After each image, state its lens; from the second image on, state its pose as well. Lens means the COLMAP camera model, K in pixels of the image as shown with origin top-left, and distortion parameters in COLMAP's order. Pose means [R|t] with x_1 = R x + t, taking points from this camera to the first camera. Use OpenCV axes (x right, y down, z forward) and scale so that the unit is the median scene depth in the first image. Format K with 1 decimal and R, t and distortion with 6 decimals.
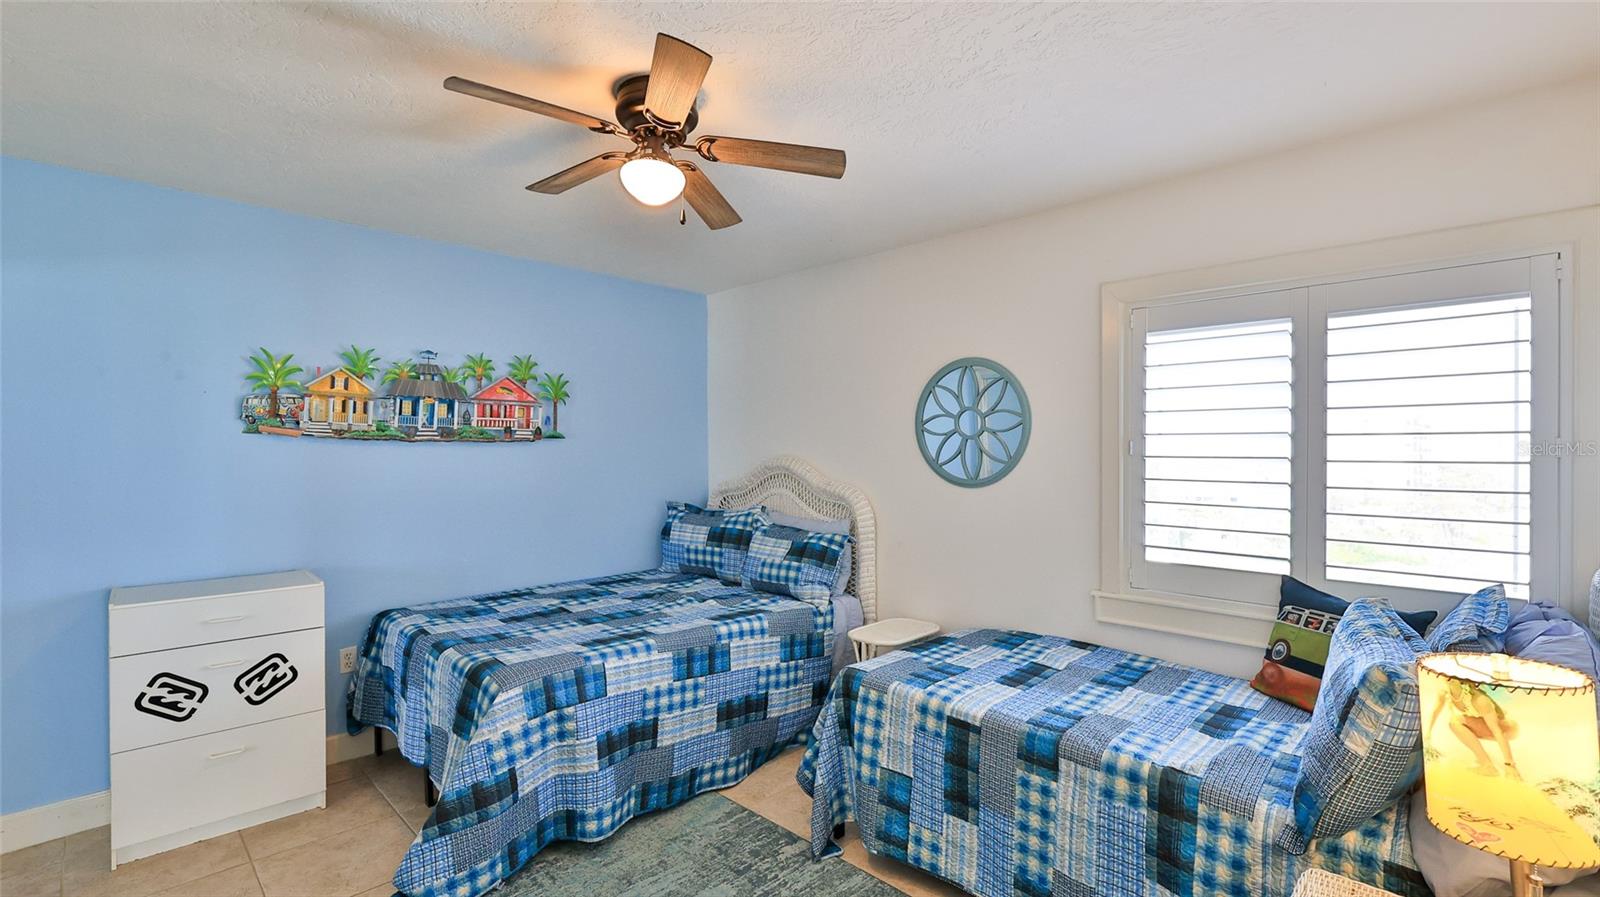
lens RADIAL K [[707.1, 0, 802.5], [0, 707.1, 458.5], [0, 0, 1]] dist [-0.000642, 0.000415]
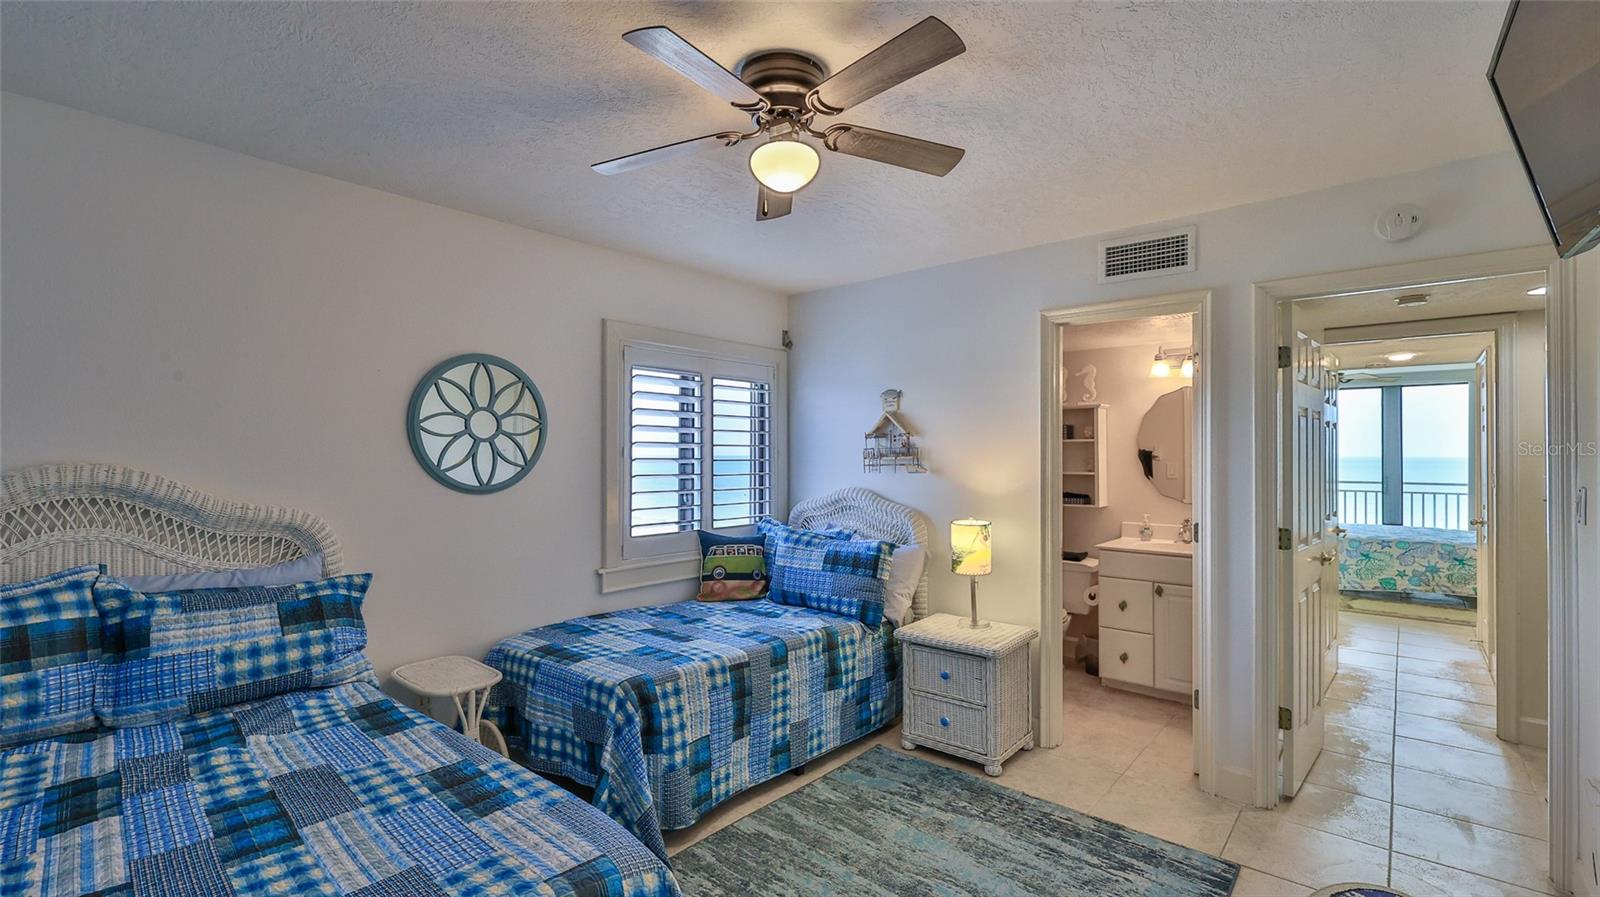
lens RADIAL K [[707.1, 0, 796.4], [0, 707.1, 449.3], [0, 0, 1]] dist [-0.000642, 0.000415]
pose [[-0.069675, -0.000701, 0.997570, -0.978891], [0.004558, 0.999989, 0.001021, -0.022293], [-0.997559, 0.004618, -0.069671, 0.890054]]
